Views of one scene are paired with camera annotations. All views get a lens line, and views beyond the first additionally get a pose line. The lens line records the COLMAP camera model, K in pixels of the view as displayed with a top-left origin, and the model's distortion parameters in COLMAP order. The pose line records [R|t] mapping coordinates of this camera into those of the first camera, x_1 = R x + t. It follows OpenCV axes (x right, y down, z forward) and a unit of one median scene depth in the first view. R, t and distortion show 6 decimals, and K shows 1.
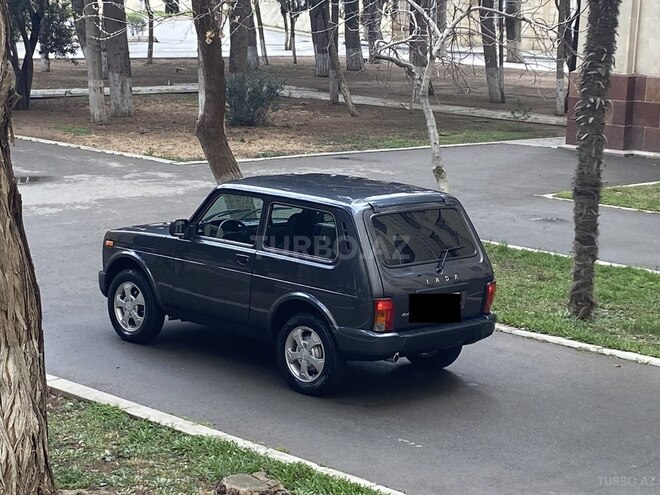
lens RADIAL K [[946.3, 0, 330.0], [0, 946.3, 247.5], [0, 0, 1]] dist [0.226536, -0.673973]
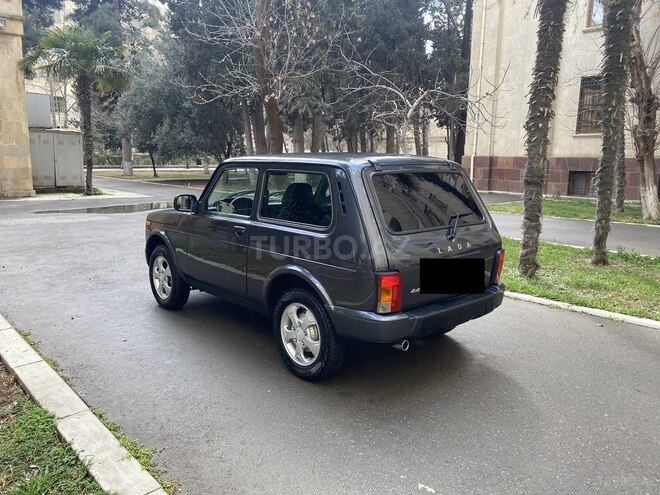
lens RADIAL K [[502.5, 0, 330.0], [0, 502.5, 247.5], [0, 0, 1]] dist [0.038884, -0.045432]
pose [[0.998919, -0.017732, -0.042960, 0.023443], [0.018768, 0.999540, 0.023820, 0.019672], [0.042518, -0.024601, 0.998793, 0.523639]]
